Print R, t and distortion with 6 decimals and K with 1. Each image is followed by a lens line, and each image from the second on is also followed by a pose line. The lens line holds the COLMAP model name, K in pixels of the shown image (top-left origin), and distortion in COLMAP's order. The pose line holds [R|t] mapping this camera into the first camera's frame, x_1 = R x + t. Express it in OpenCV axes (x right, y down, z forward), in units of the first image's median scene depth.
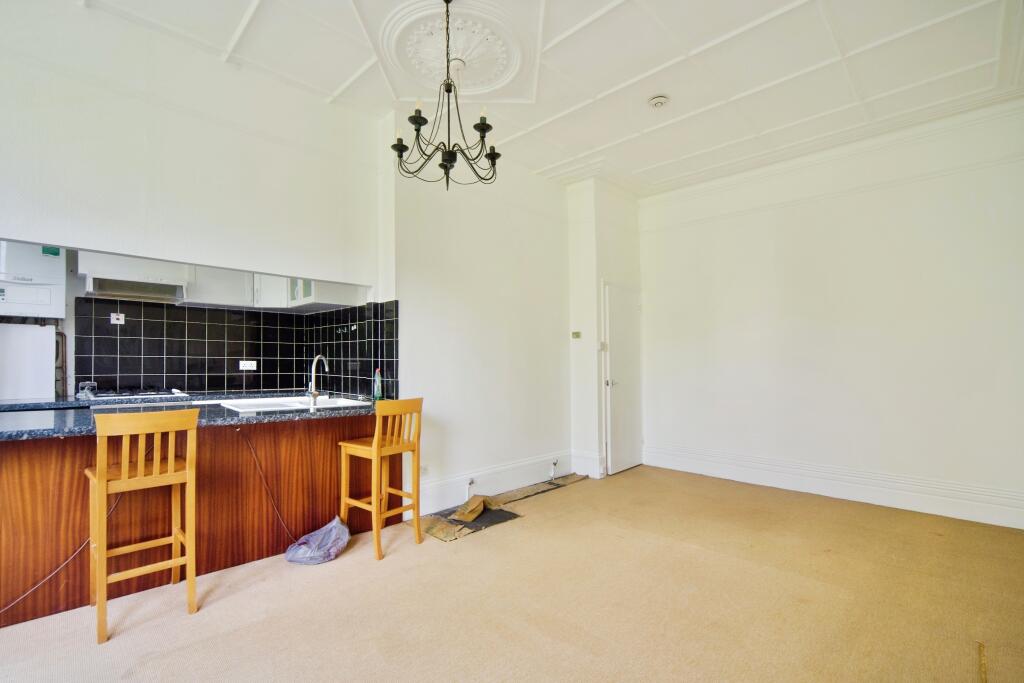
lens RADIAL K [[438.4, 0, 510.8], [0, 438.4, 357.8], [0, 0, 1]] dist [-0.003790, 0.000678]
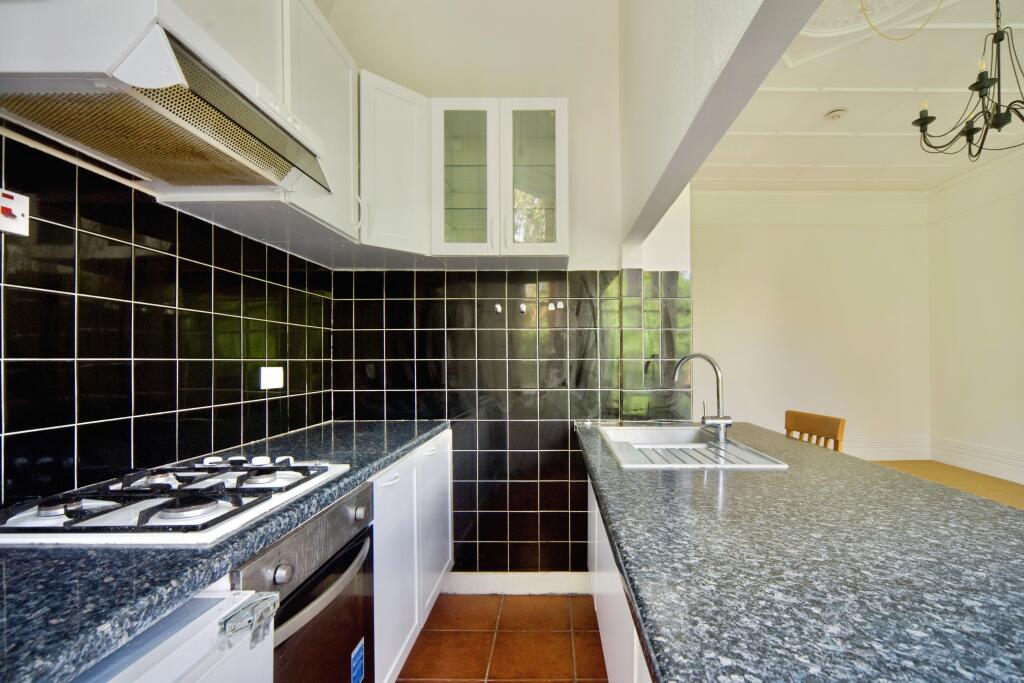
lens RADIAL K [[479.3, 0, 545.6], [0, 479.3, 348.4], [0, 0, 1]] dist [-0.002876, 0.000127]
pose [[0.712739, 0.002898, 0.701423, -0.863565], [0.003548, 0.999964, -0.007738, -0.007357], [-0.701420, 0.008004, 0.712703, 0.583173]]
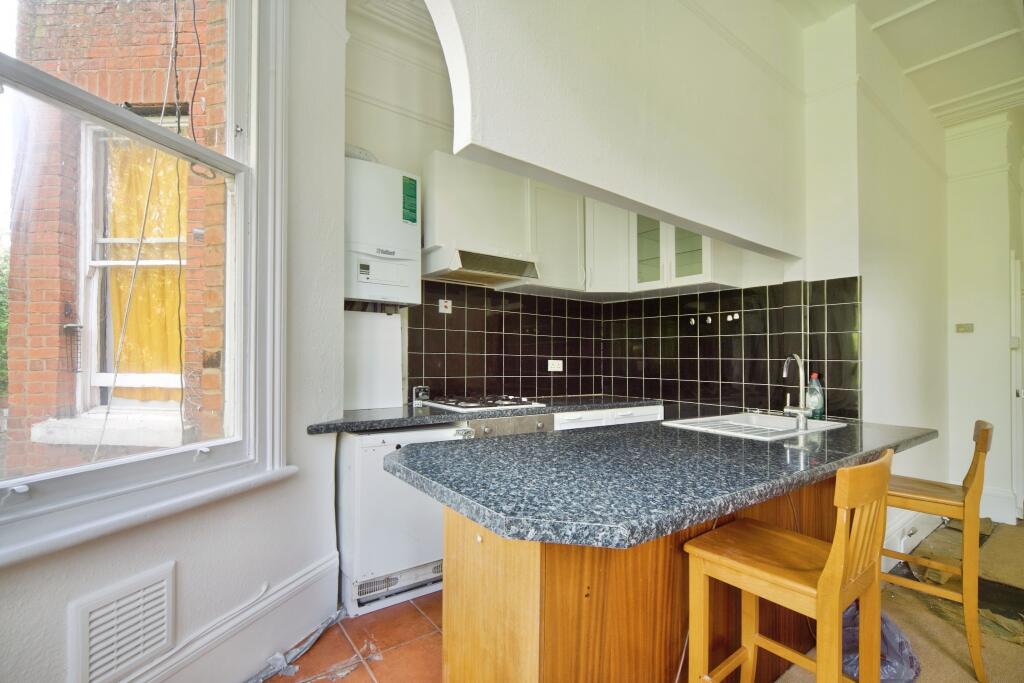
lens RADIAL K [[444.8, 0, 532.0], [0, 444.8, 356.6], [0, 0, 1]] dist [0.000800, 0.000234]
pose [[0.992978, 0.006276, -0.118129, -0.643003], [-0.005981, 0.999978, 0.002846, -0.001846], [0.118144, -0.002120, 0.992994, 0.215728]]
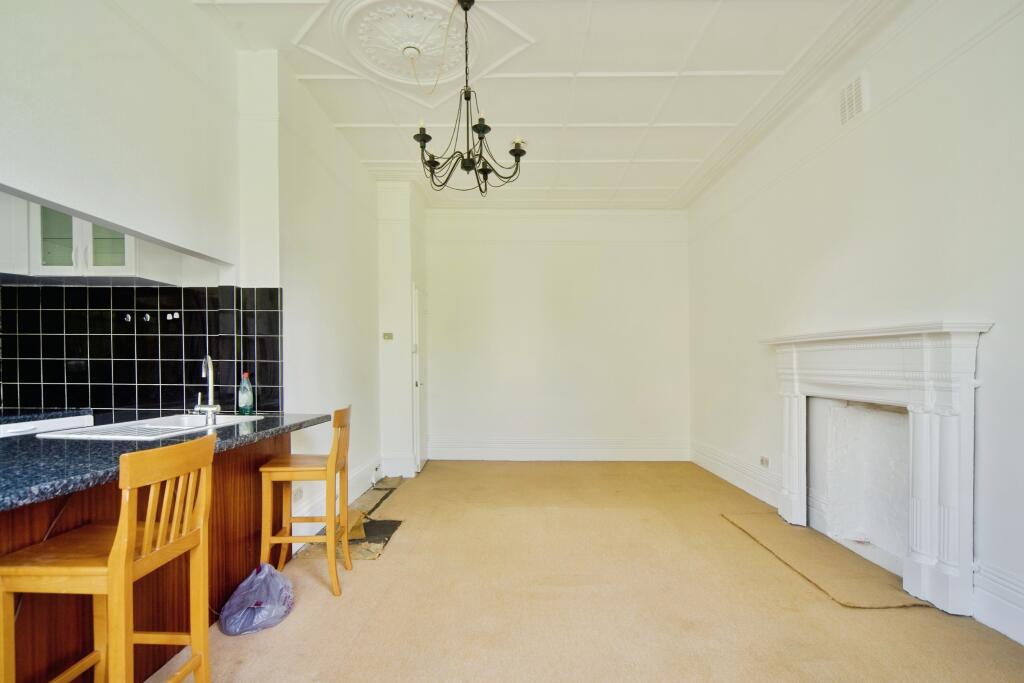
lens RADIAL K [[468.2, 0, 481.4], [0, 468.2, 362.6], [0, 0, 1]] dist [-0.002413, -0.000007]
pose [[0.746622, 0.000727, 0.665248, -0.517726], [-0.007475, 0.999945, 0.007296, -0.002457], [-0.665206, -0.010420, 0.746587, 0.098275]]
